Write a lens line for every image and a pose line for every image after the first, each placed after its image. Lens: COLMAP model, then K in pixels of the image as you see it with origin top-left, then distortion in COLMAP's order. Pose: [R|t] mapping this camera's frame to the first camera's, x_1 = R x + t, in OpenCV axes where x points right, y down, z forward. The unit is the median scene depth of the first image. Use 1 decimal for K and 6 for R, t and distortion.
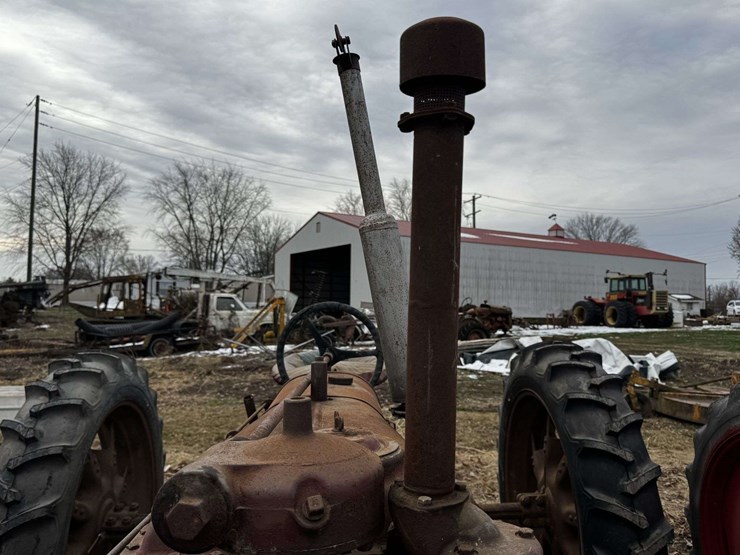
lens RADIAL K [[602.8, 0, 371.7], [0, 602.8, 278.1], [0, 0, 1]] dist [0.087815, -0.148250]
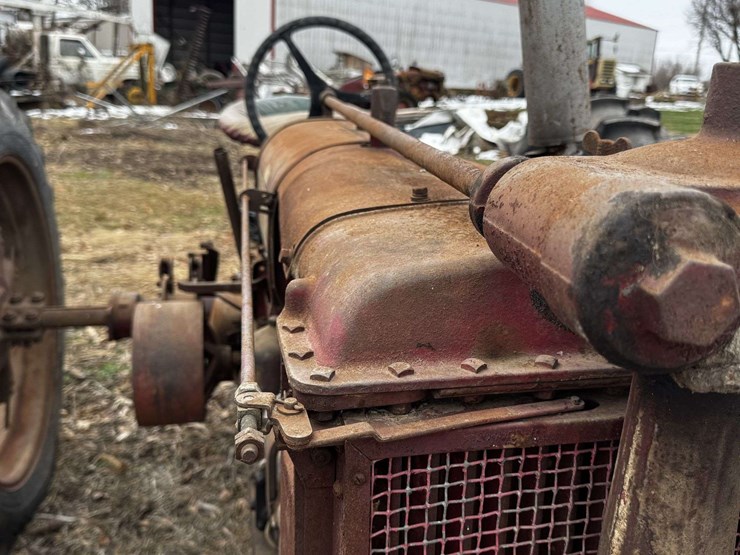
lens RADIAL K [[717.1, 0, 374.6], [0, 717.1, 273.2], [0, 0, 1]] dist [0.109640, -0.229200]
pose [[0.987026, 0.001344, 0.160556, -0.015183], [-0.052063, 0.948614, 0.312122, 0.005970], [-0.151886, -0.316432, 0.936377, 0.014590]]
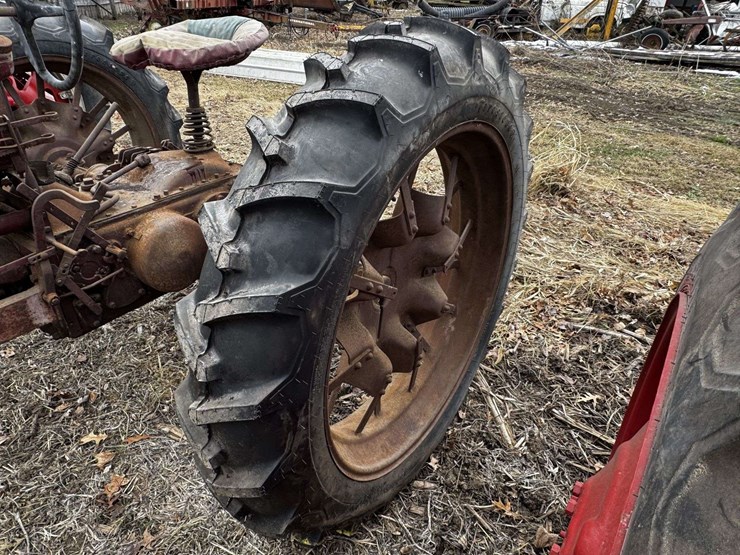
lens RADIAL K [[493.6, 0, 366.4], [0, 493.6, 281.1], [0, 0, 1]] dist [-0.000653, 0.000205]
pose [[0.790637, 0.333522, -0.513474, 0.069130], [-0.004180, 0.841540, 0.540178, 0.008273], [0.612271, -0.424939, 0.666747, 0.074536]]
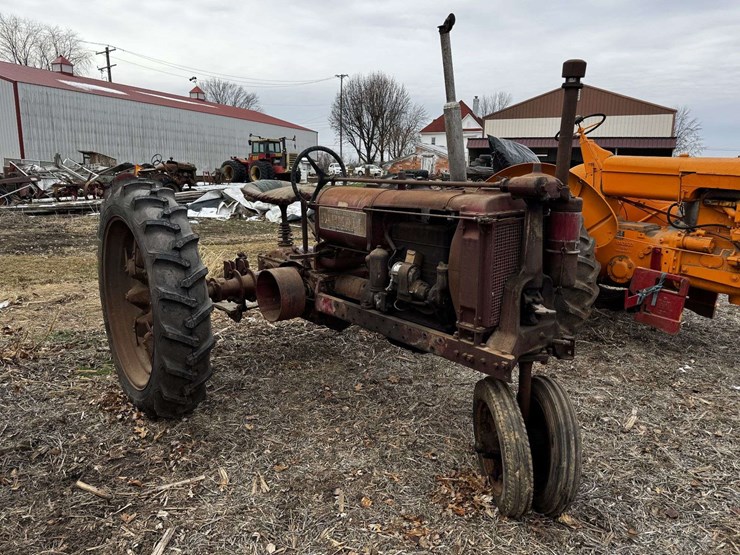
lens RADIAL K [[546.5, 0, 368.5], [0, 546.5, 277.6], [0, 0, 1]] dist [0.086361, -0.113286]
pose [[0.817446, -0.107409, 0.565902, -0.090310], [-0.032688, 0.972227, 0.231747, 0.004129], [-0.575077, -0.207939, 0.791232, -0.036988]]
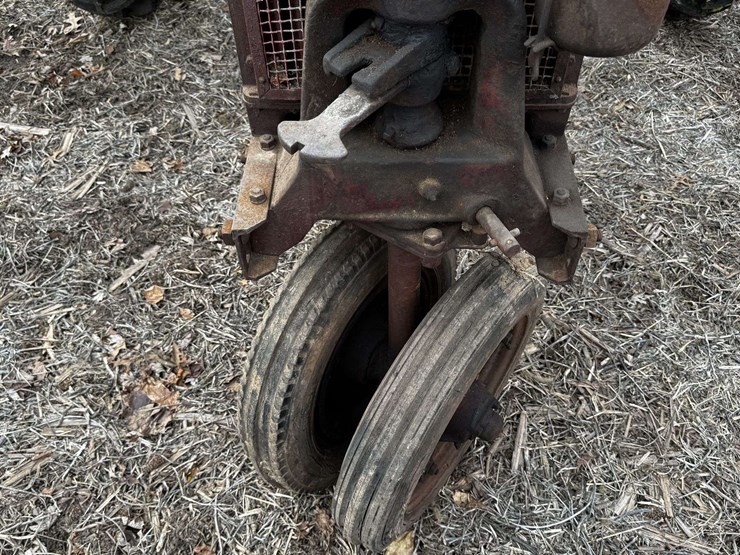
lens RADIAL K [[665.4, 0, 370.7], [0, 665.4, 280.6], [0, 0, 1]] dist [0.107557, -0.208603]
pose [[0.996755, 0.060995, -0.052529, -0.002938], [0.004915, 0.605225, 0.796039, 0.011782], [0.080346, -0.793714, 0.602962, -0.000892]]
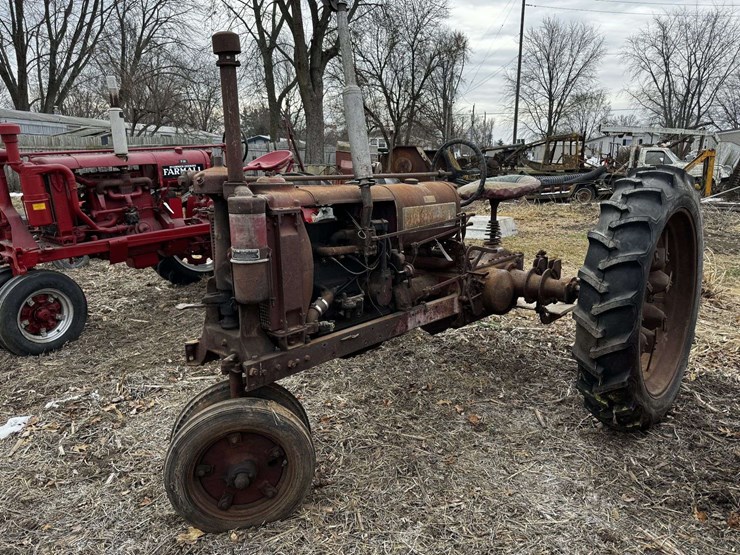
lens RADIAL K [[528.2, 0, 372.9], [0, 528.2, 276.4], [0, 0, 1]] dist [0.062958, -0.079405]
pose [[0.704120, 0.135594, -0.697015, 0.083525], [0.043109, 0.971625, 0.232564, 0.006025], [0.708771, -0.193801, 0.678295, -0.017668]]
